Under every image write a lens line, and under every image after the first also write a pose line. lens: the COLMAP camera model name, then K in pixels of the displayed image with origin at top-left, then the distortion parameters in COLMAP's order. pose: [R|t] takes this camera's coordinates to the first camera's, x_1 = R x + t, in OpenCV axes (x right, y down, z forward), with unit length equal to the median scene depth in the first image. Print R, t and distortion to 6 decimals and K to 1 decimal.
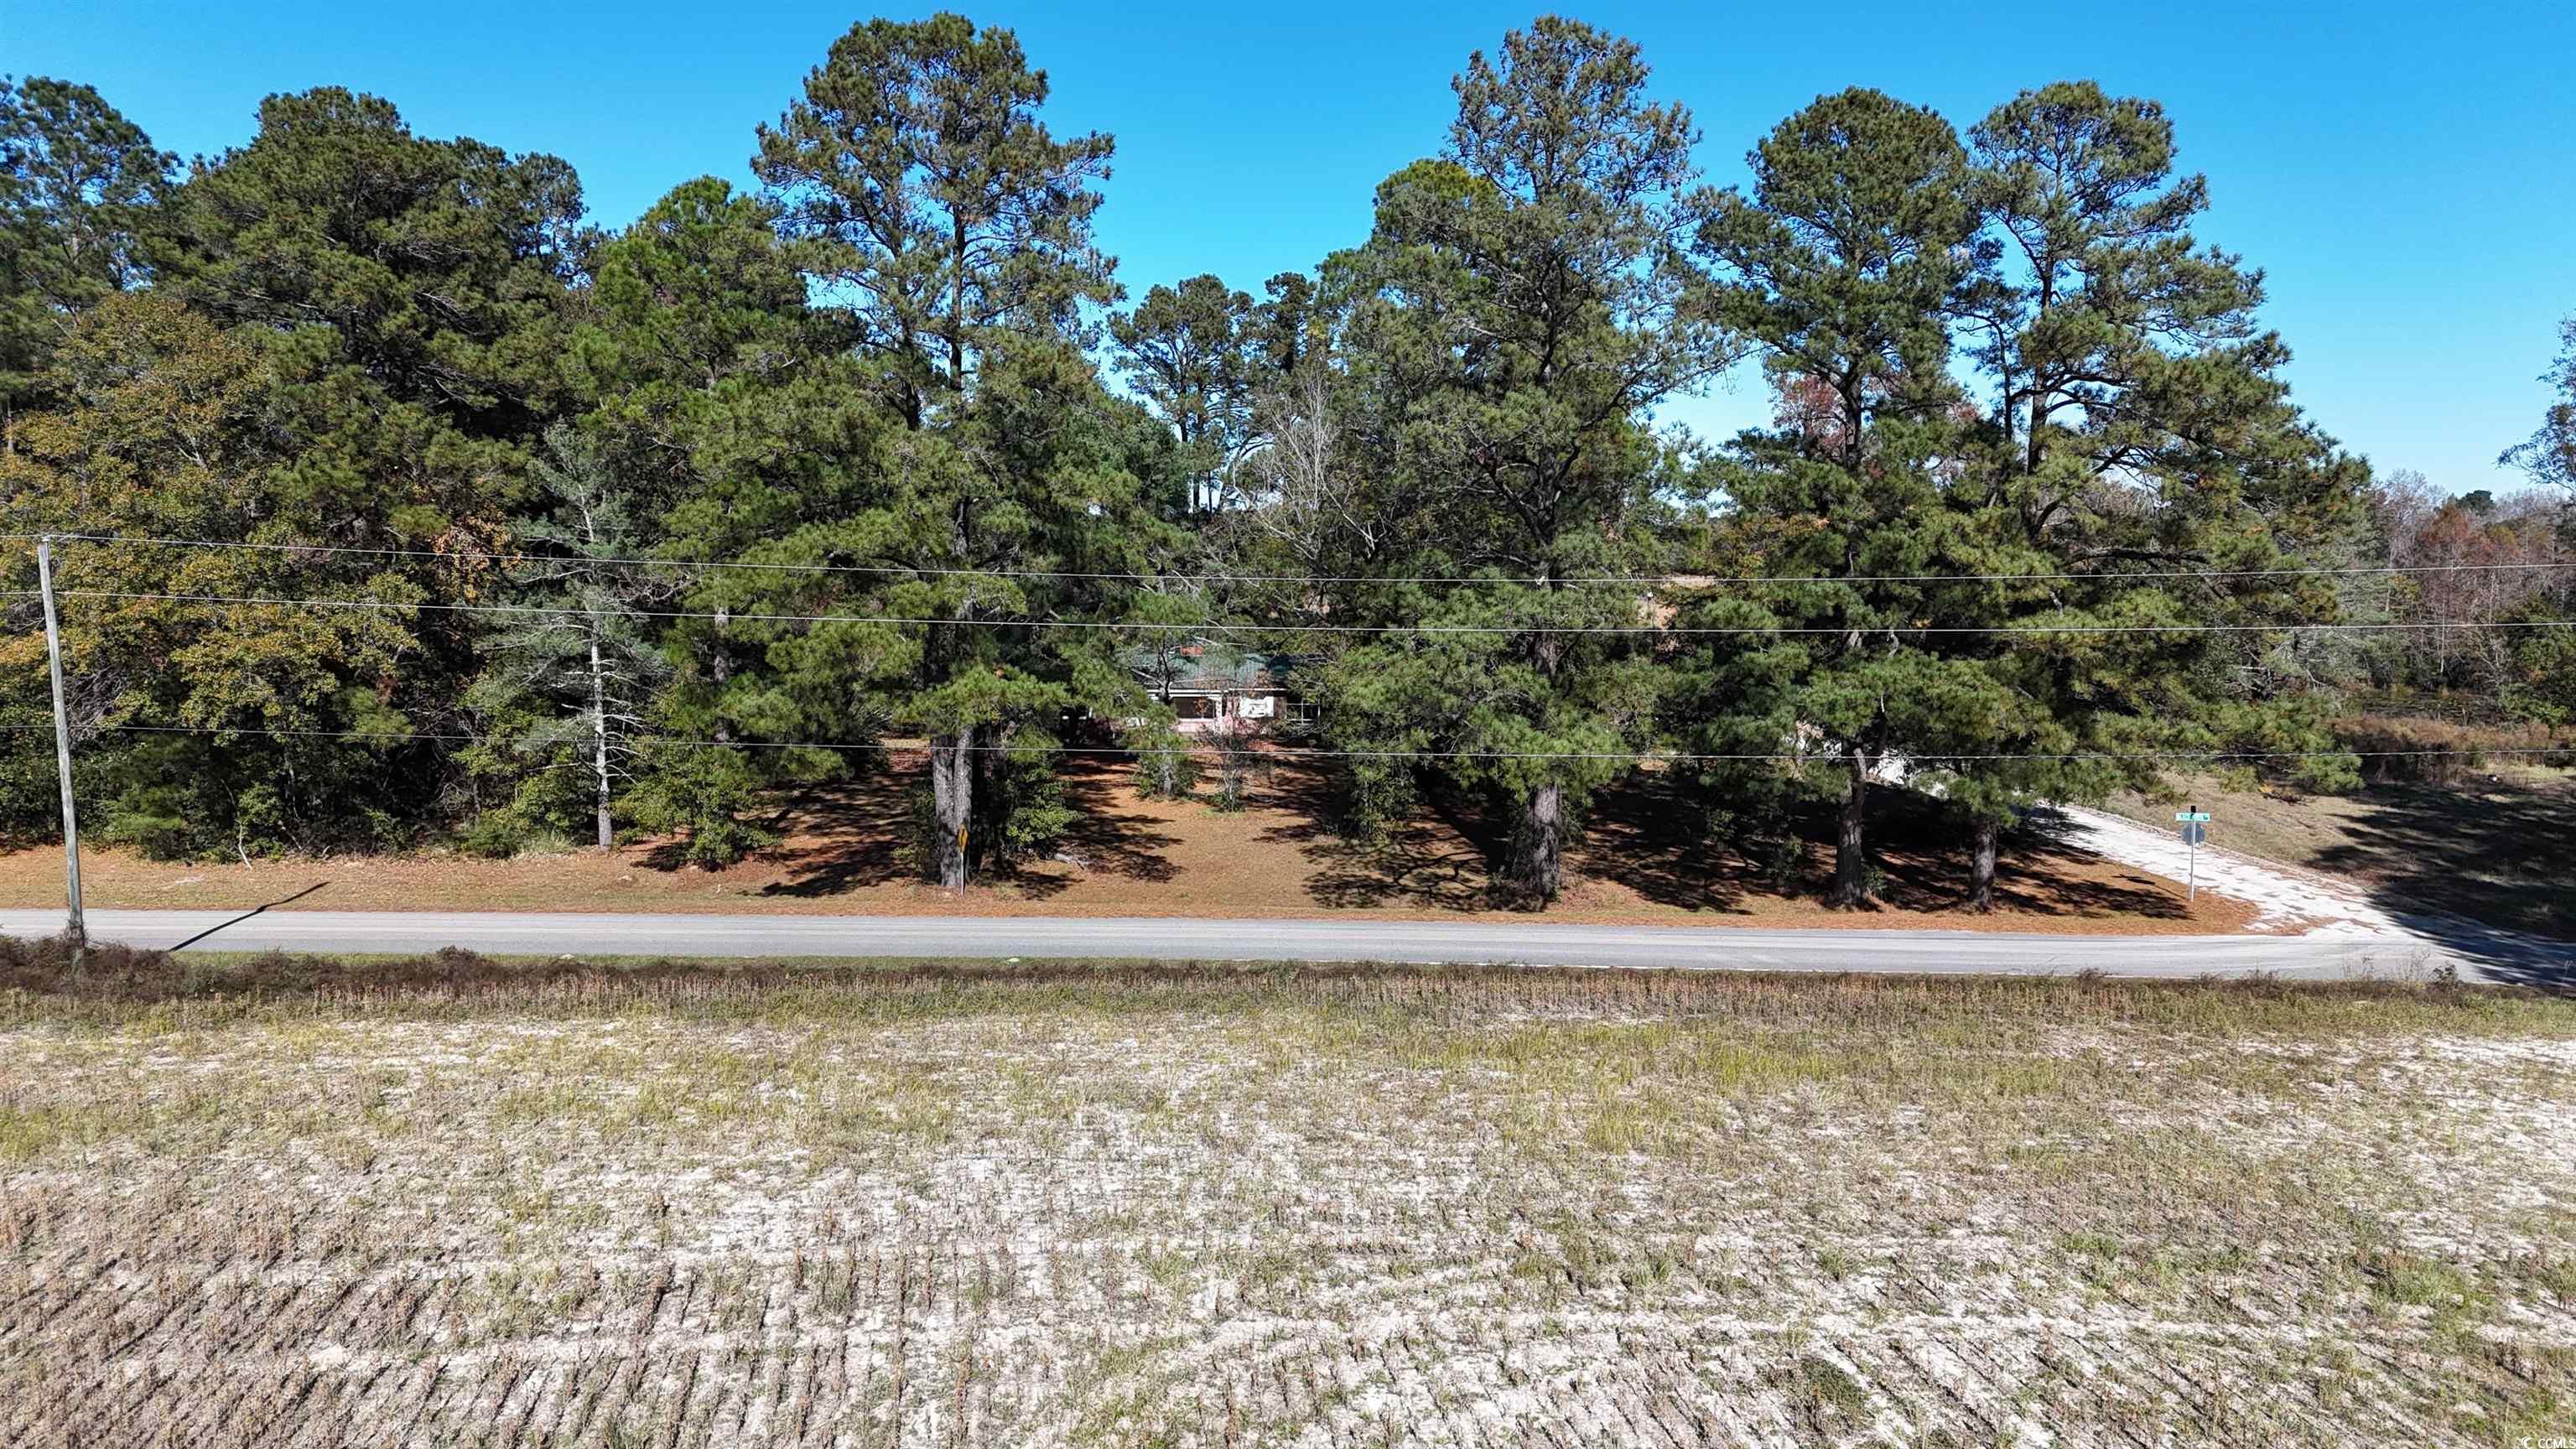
lens RADIAL K [[1875.4, 0, 1277.3], [0, 1875.4, 734.1], [0, 0, 1]] dist [0.084980, -0.074437]
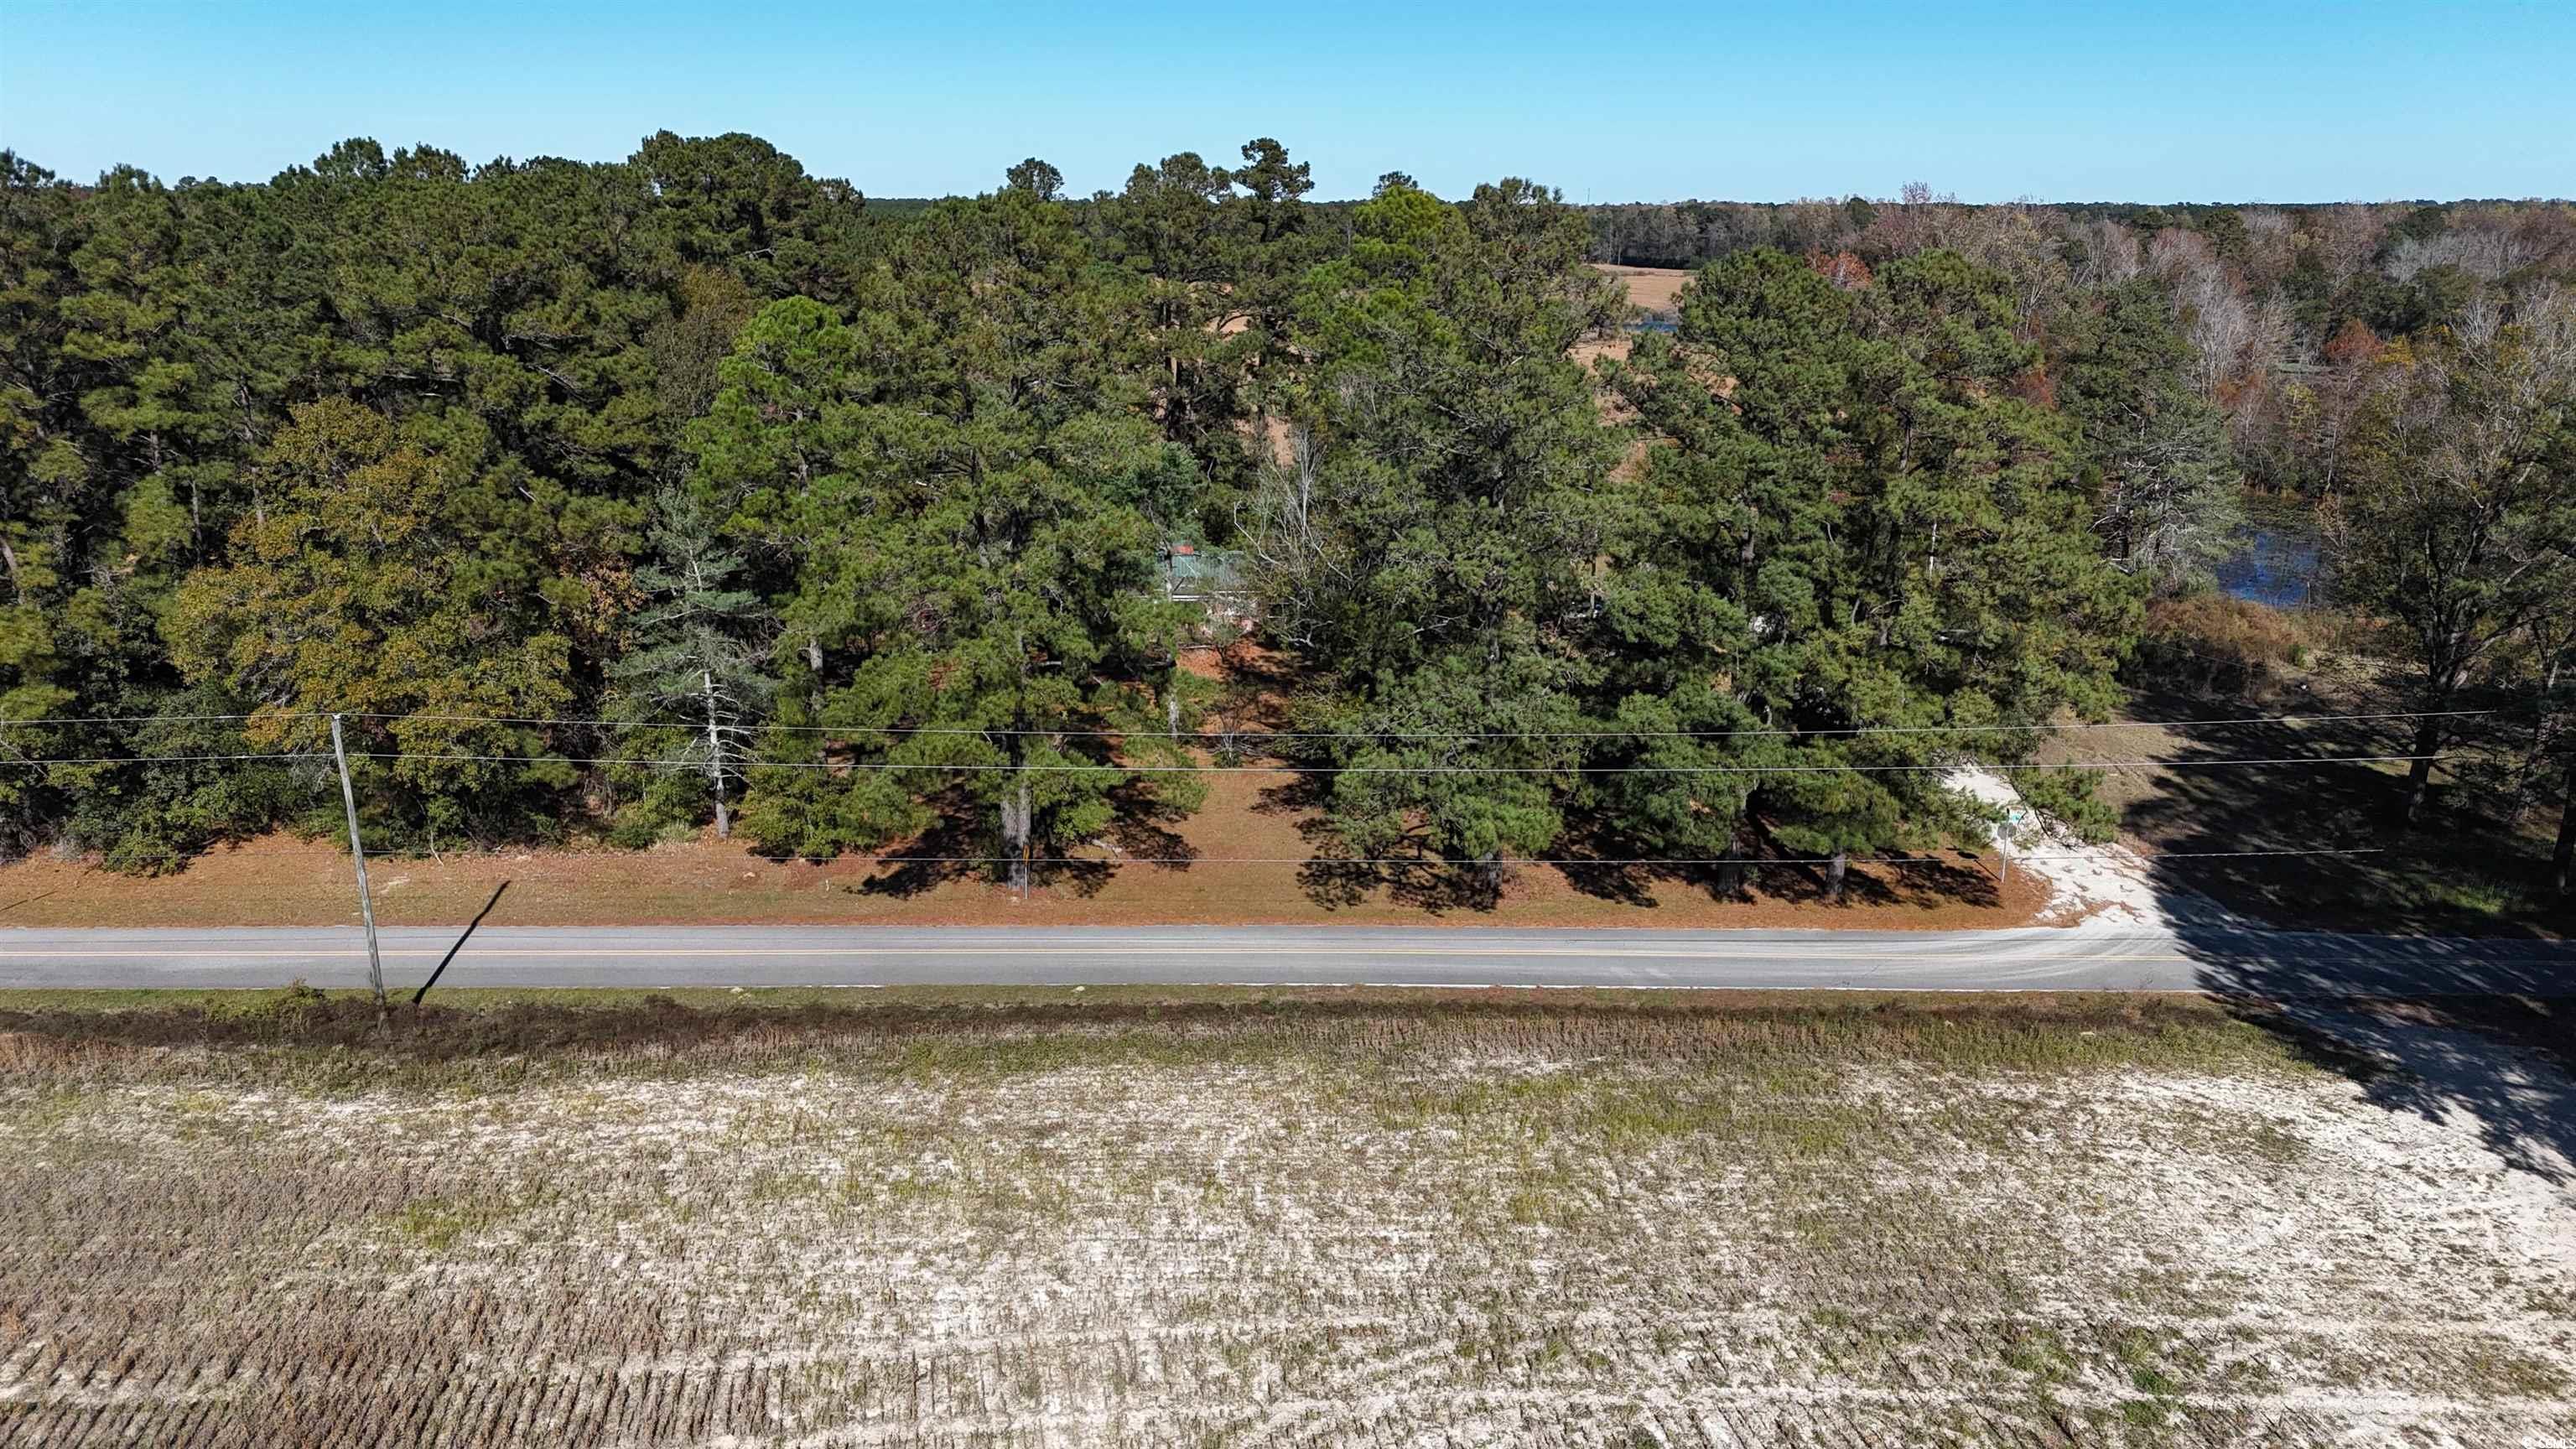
lens RADIAL K [[1875.4, 0, 1277.3], [0, 1875.4, 734.1], [0, 0, 1]] dist [0.084980, -0.074437]
pose [[0.999753, -0.004341, 0.021783, -0.052253], [0.000448, 0.984454, 0.175641, -0.469138], [-0.022206, -0.175588, 0.984213, -0.419927]]
